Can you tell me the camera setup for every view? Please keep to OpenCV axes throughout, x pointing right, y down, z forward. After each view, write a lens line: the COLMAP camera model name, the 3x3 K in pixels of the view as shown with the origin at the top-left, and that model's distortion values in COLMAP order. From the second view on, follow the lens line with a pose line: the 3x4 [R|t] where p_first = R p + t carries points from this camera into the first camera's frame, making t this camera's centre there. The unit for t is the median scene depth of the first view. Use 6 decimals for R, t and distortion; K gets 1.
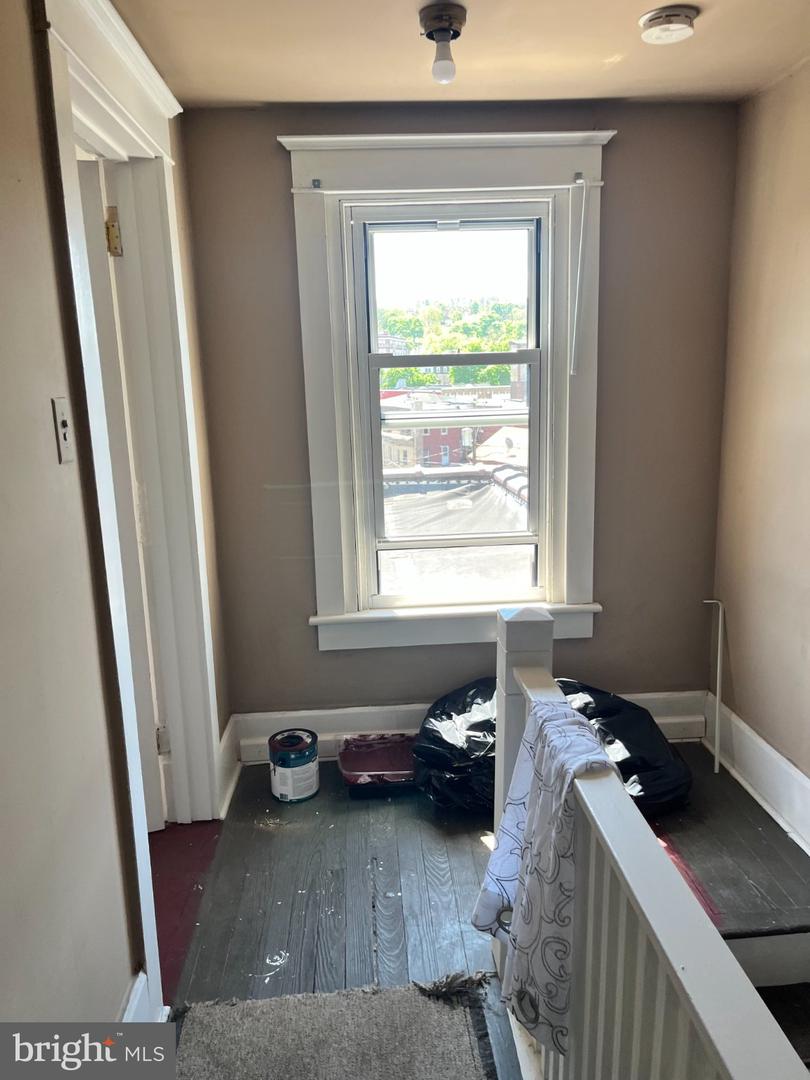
lens RADIAL K [[822.0, 0, 405.0], [0, 822.0, 540.0], [0, 0, 1]] dist [0.034773, -0.002712]
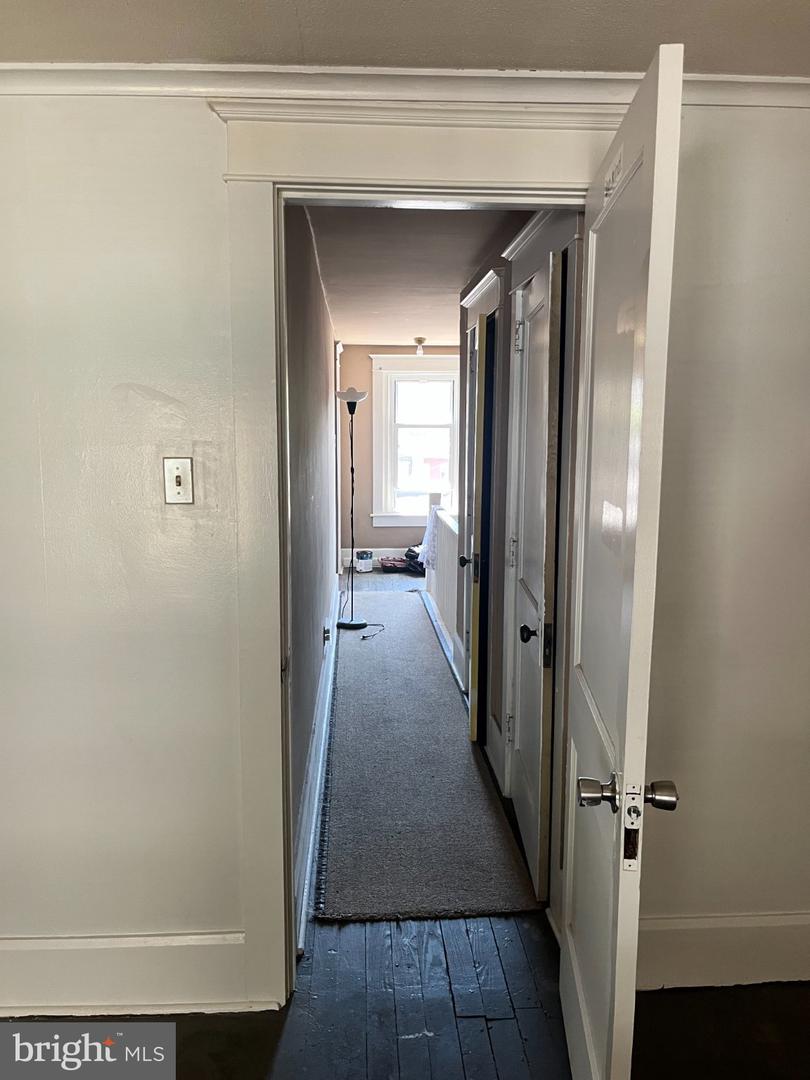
lens RADIAL K [[822.0, 0, 405.0], [0, 822.0, 540.0], [0, 0, 1]] dist [0.034773, -0.002712]
pose [[0.999447, 0.032466, -0.007193, 0.027926], [-0.032971, 0.995615, -0.087544, 0.456578], [0.004319, 0.087733, 0.996135, -1.929862]]
